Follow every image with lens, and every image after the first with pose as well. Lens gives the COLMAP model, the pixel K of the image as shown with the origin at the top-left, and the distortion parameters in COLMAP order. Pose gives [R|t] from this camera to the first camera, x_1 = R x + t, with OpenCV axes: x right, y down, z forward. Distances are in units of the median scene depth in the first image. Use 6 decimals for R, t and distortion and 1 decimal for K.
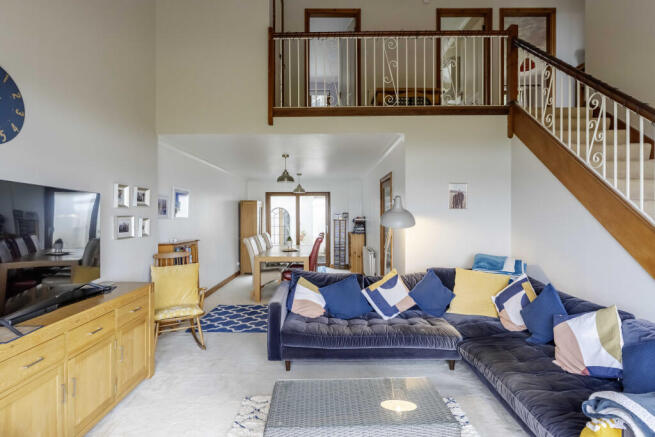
lens RADIAL K [[321.2, 0, 325.0], [0, 321.2, 219.1], [0, 0, 1]] dist [-0.006530, 0.000213]
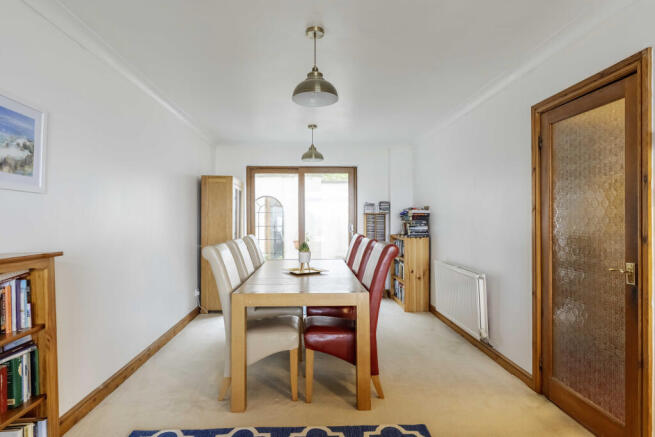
lens RADIAL K [[370.7, 0, 329.9], [0, 370.7, 219.5], [0, 0, 1]] dist [-0.005592, 0.001762]
pose [[0.998133, 0.000525, 0.061075, -0.085562], [-0.000041, 0.999969, -0.007922, 0.020057], [-0.061078, 0.007904, 0.998102, 0.364235]]
